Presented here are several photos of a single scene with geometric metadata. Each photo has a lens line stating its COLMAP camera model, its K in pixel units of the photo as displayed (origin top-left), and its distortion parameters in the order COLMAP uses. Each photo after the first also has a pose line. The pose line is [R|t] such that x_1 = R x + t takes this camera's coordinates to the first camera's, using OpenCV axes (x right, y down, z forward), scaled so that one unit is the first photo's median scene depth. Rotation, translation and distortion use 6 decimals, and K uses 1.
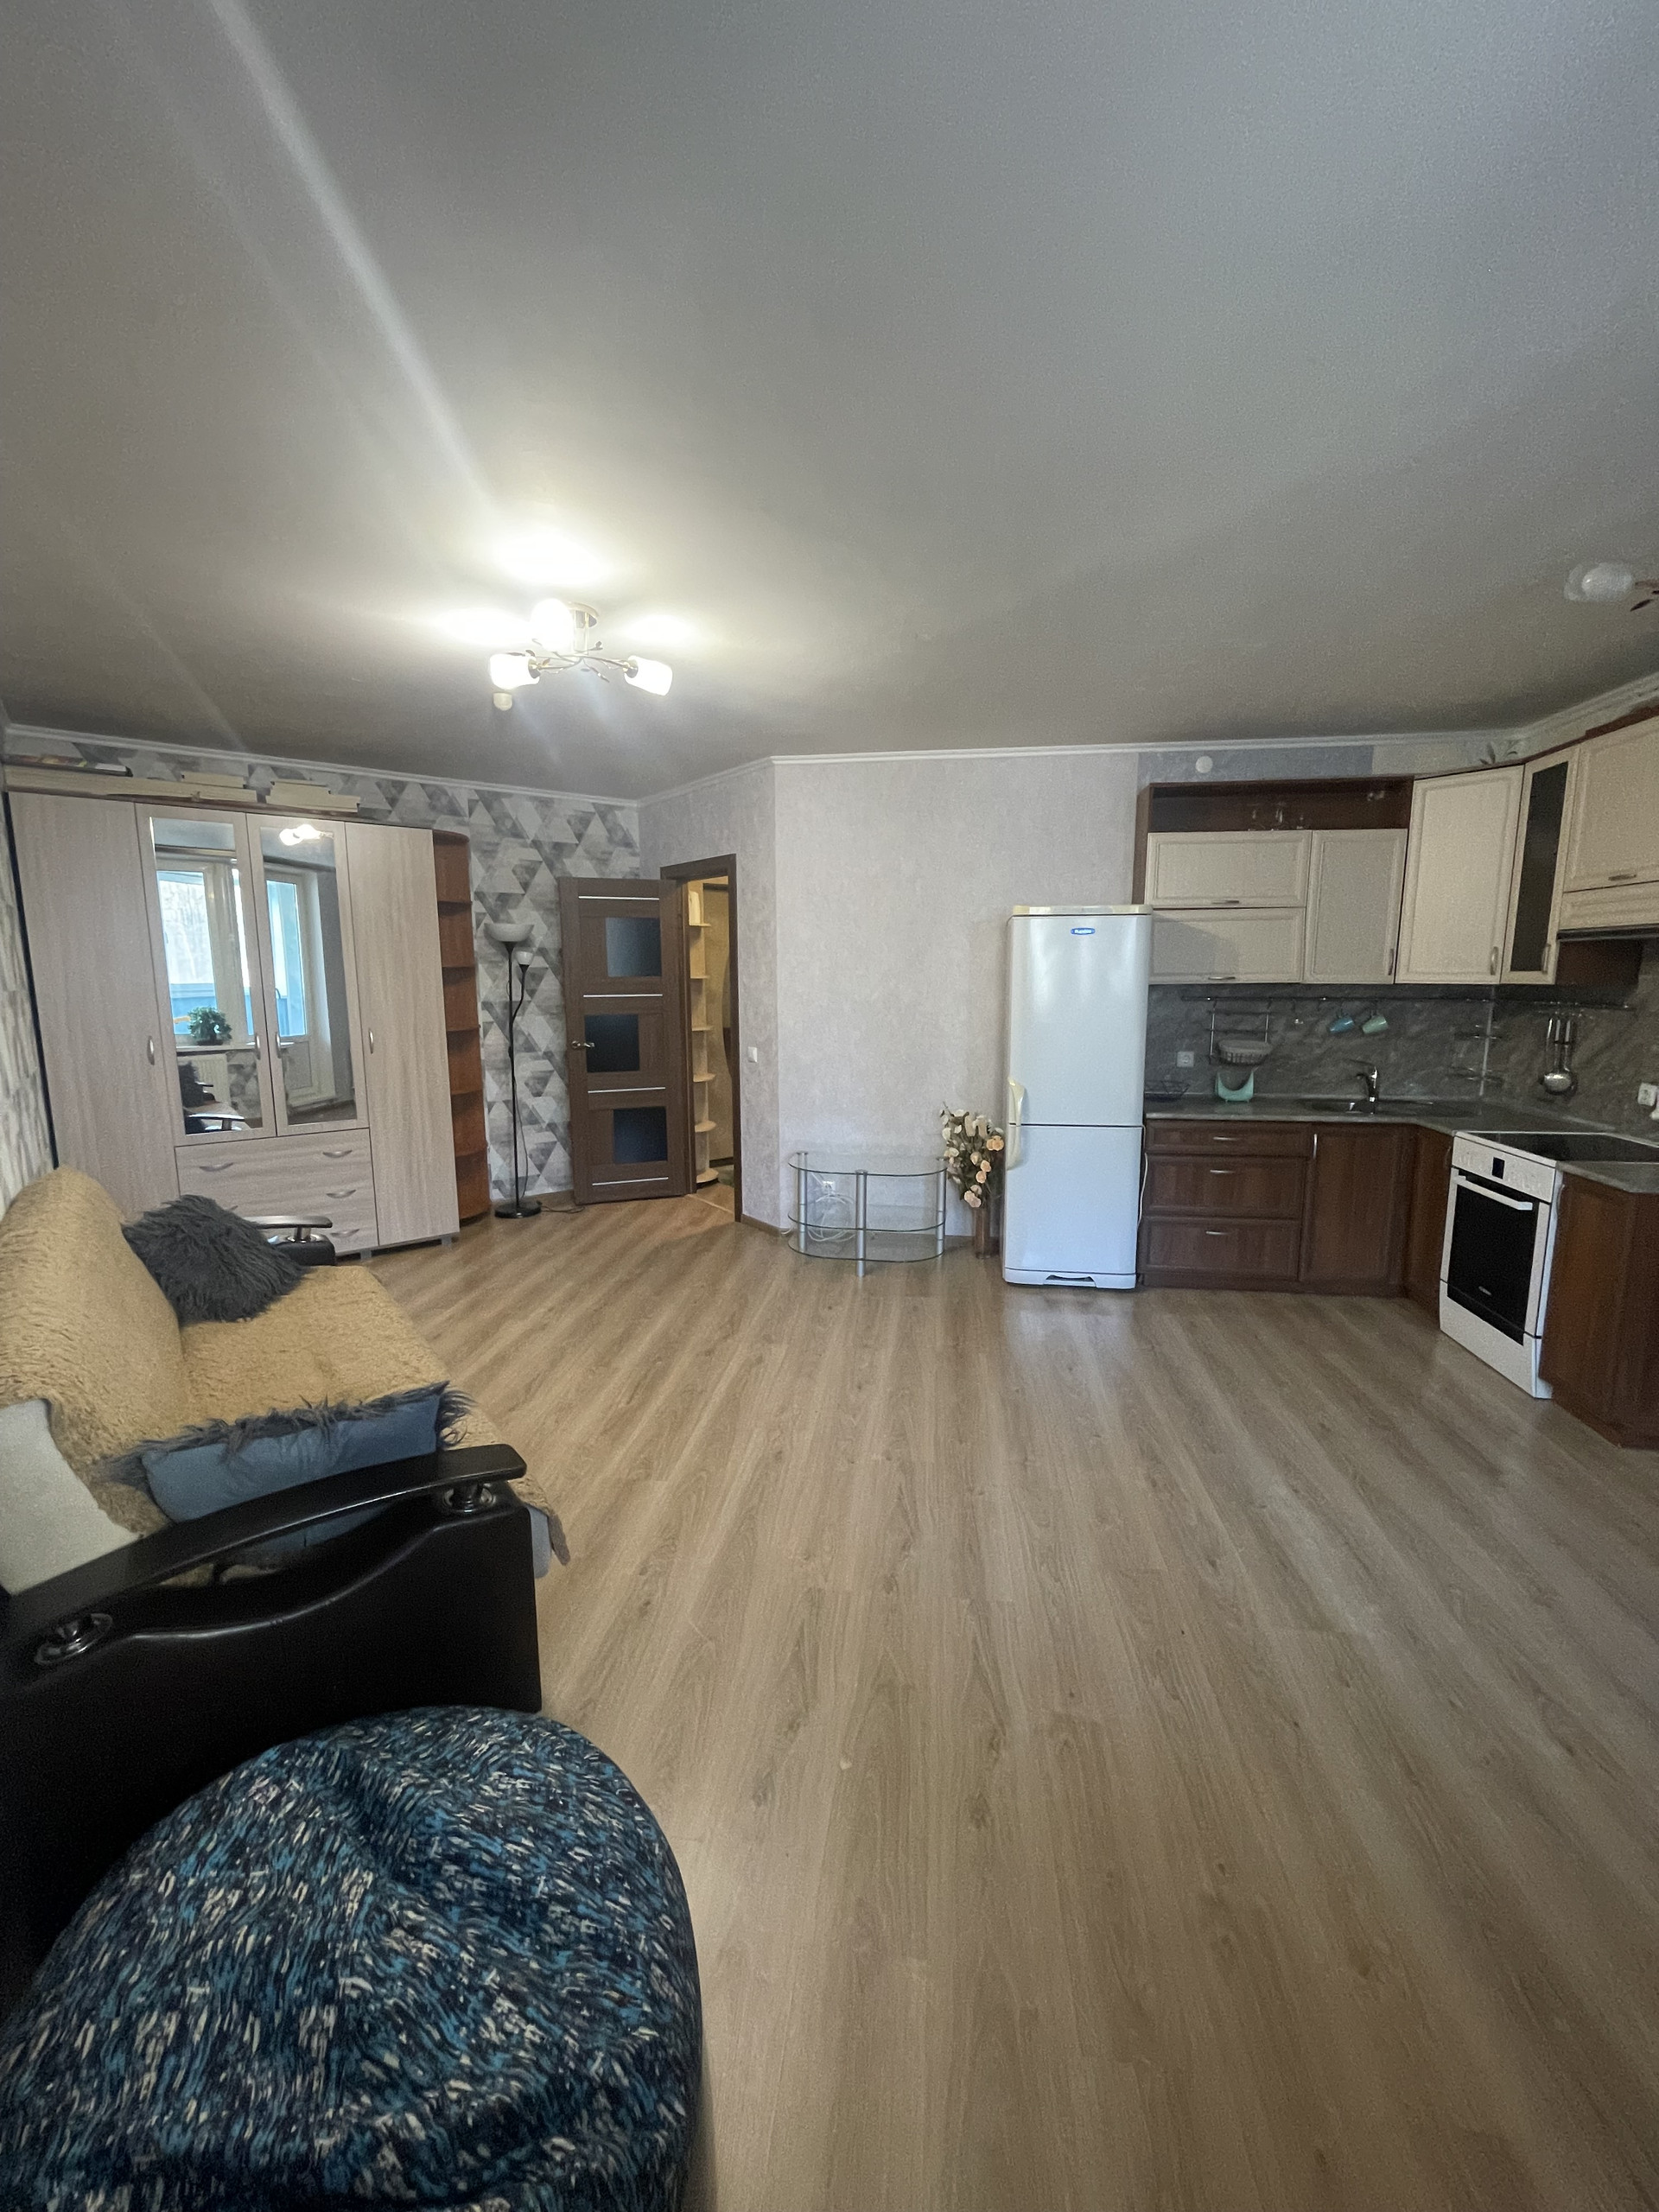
lens RADIAL K [[893.9, 0, 835.6], [0, 893.9, 1096.5], [0, 0, 1]] dist [-0.001146, -0.000021]
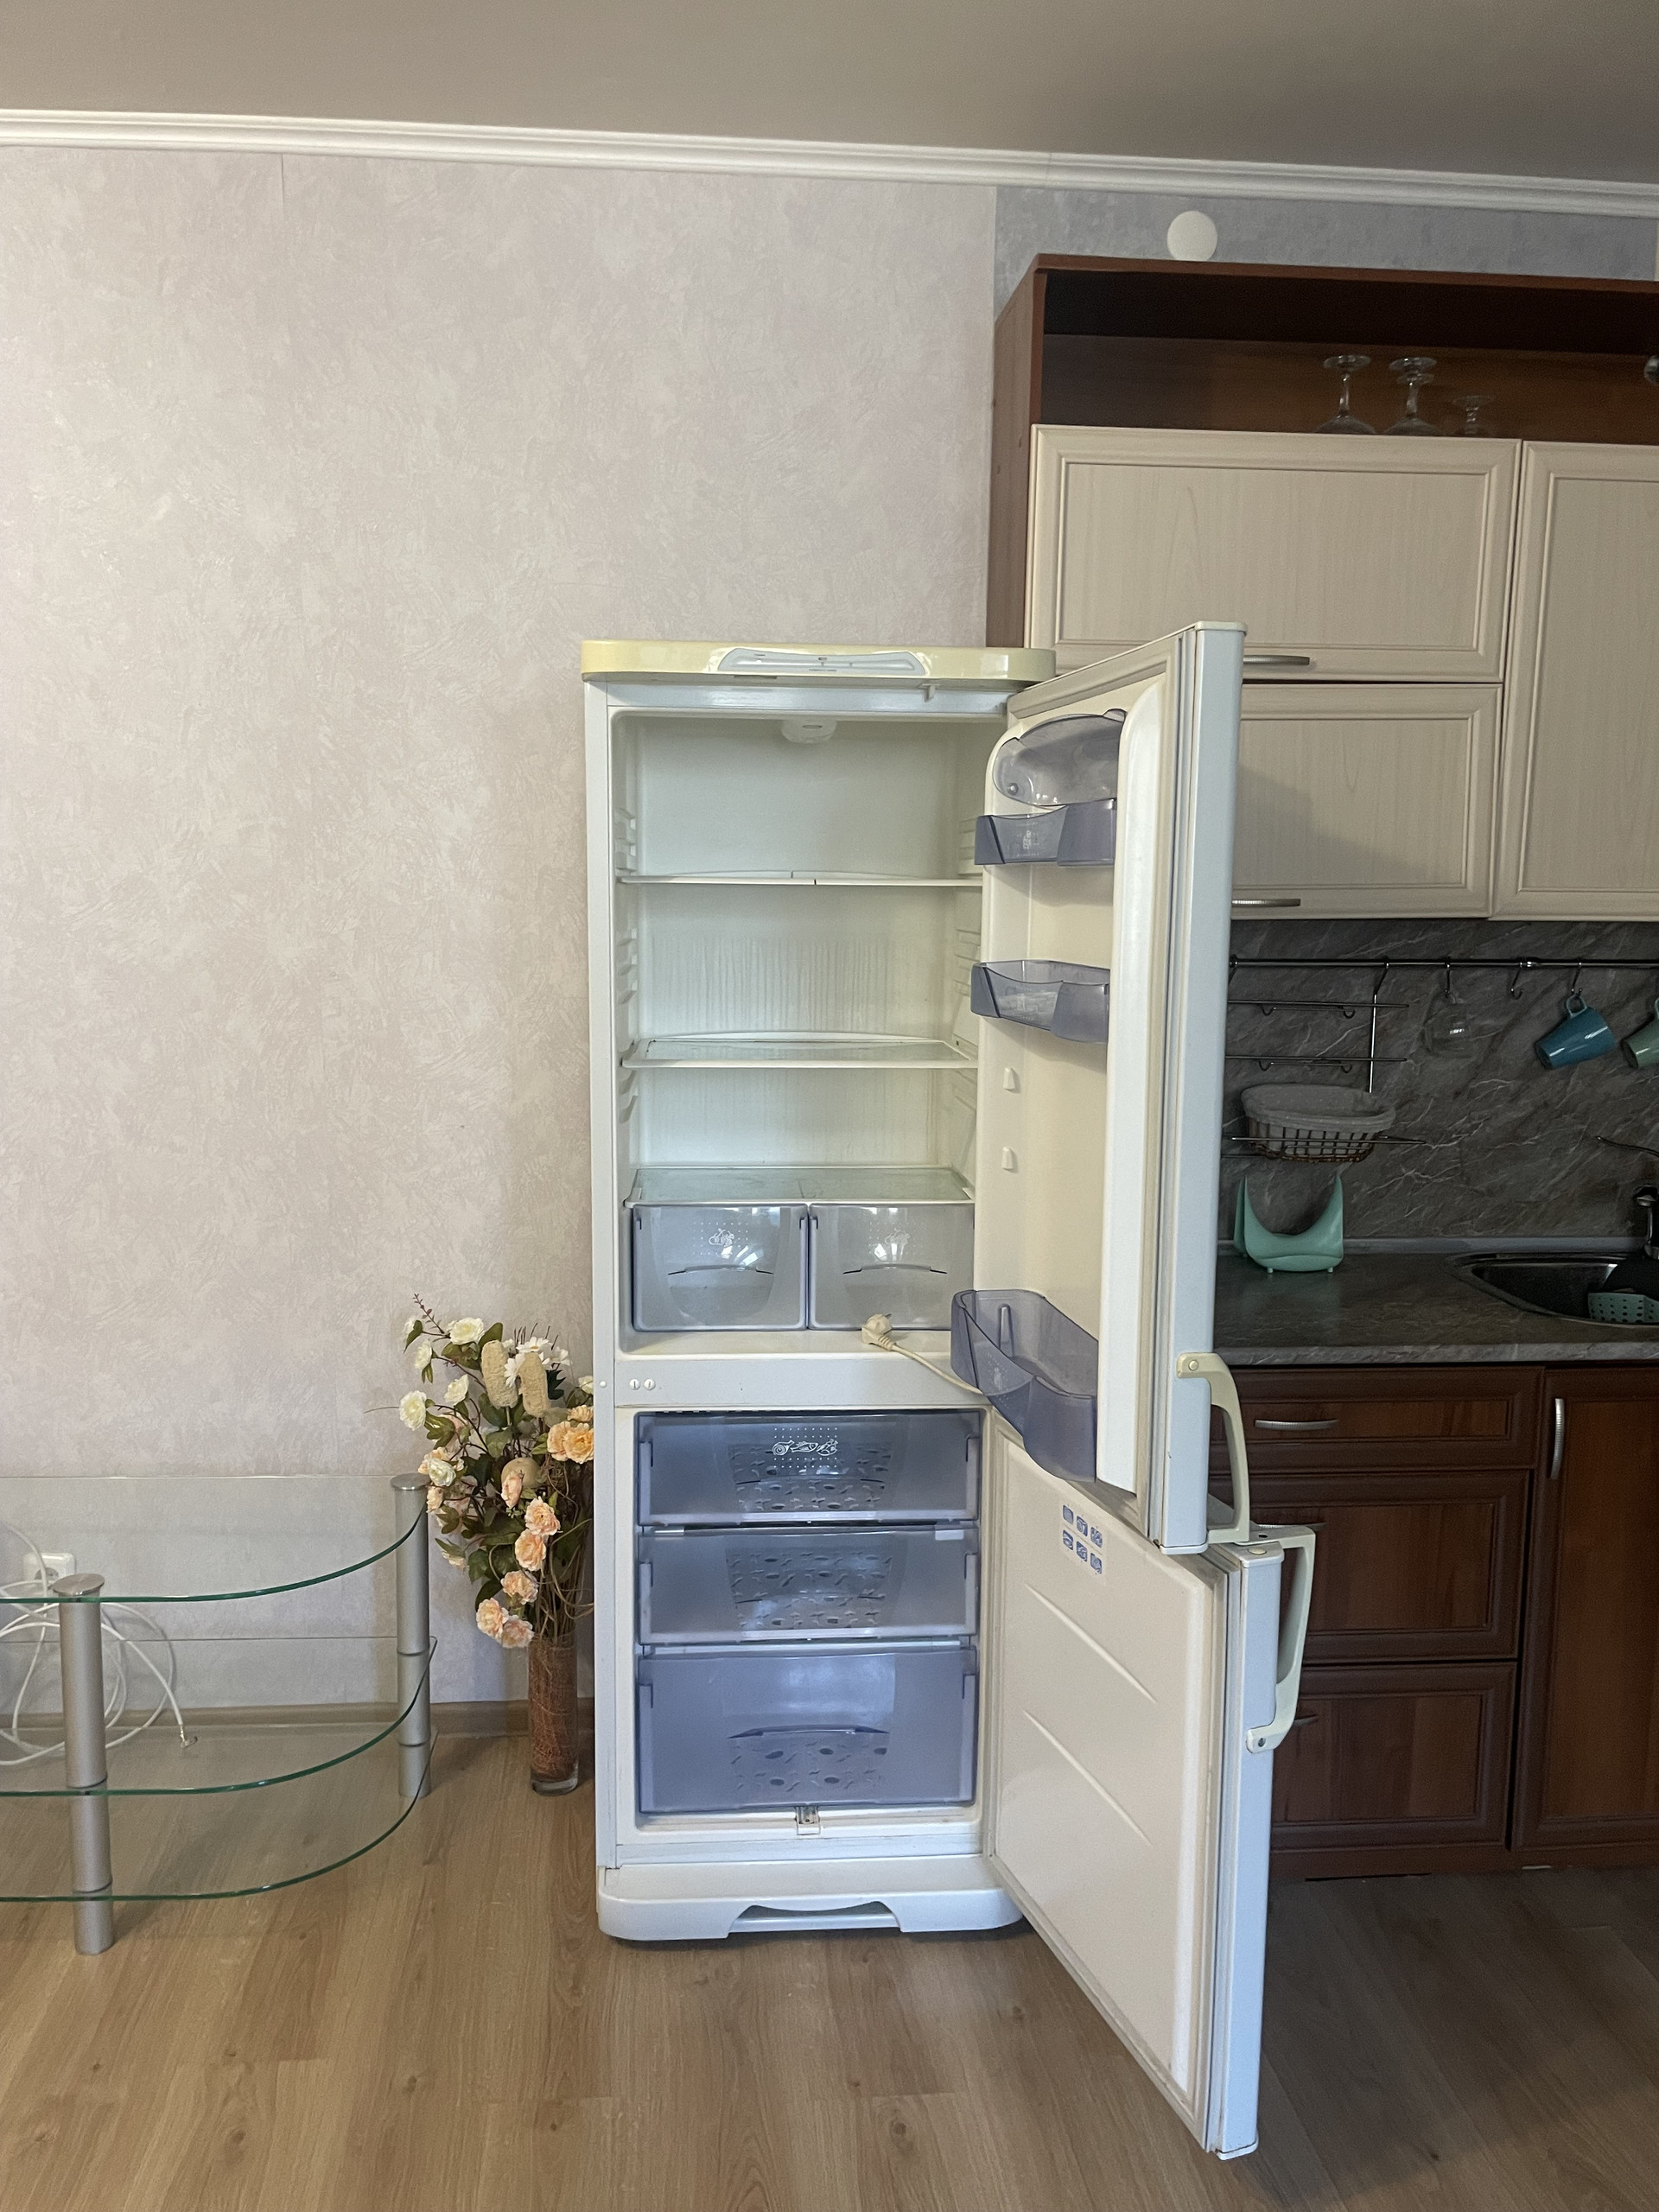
lens RADIAL K [[1681.4, 0, 819.8], [0, 1681.4, 1108.1], [0, 0, 1]] dist [0.048301, 0.000474]
pose [[0.974925, -0.019708, 0.221661, 0.136476], [0.020856, 0.999778, -0.002836, -0.057096], [-0.221556, 0.007387, 0.975120, 0.423673]]
